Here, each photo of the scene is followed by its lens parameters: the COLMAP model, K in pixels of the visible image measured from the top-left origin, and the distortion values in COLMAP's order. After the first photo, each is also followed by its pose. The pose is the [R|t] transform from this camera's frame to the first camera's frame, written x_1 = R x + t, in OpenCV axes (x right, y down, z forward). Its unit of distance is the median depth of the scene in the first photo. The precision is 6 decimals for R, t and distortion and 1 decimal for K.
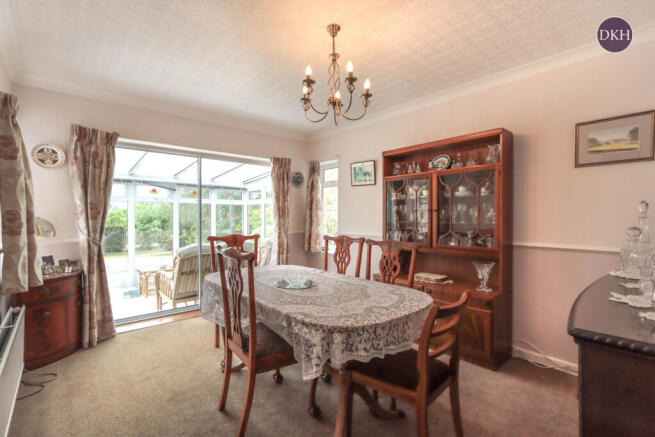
lens RADIAL K [[303.0, 0, 327.2], [0, 303.0, 219.4], [0, 0, 1]] dist [-0.000830, -0.001815]
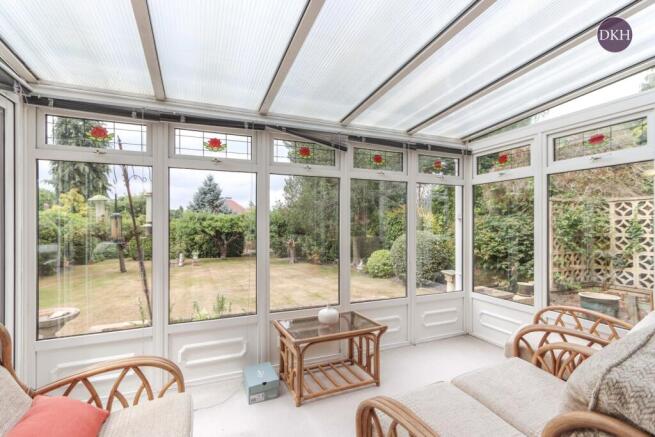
lens RADIAL K [[303.0, 0, 327.6], [0, 303.0, 221.1], [0, 0, 1]] dist [-0.000830, -0.001815]
pose [[0.951154, -0.002926, -0.308702, -0.355649], [-0.002397, 0.999855, -0.016862, 0.017286], [0.308706, 0.016778, 0.951009, 0.513257]]
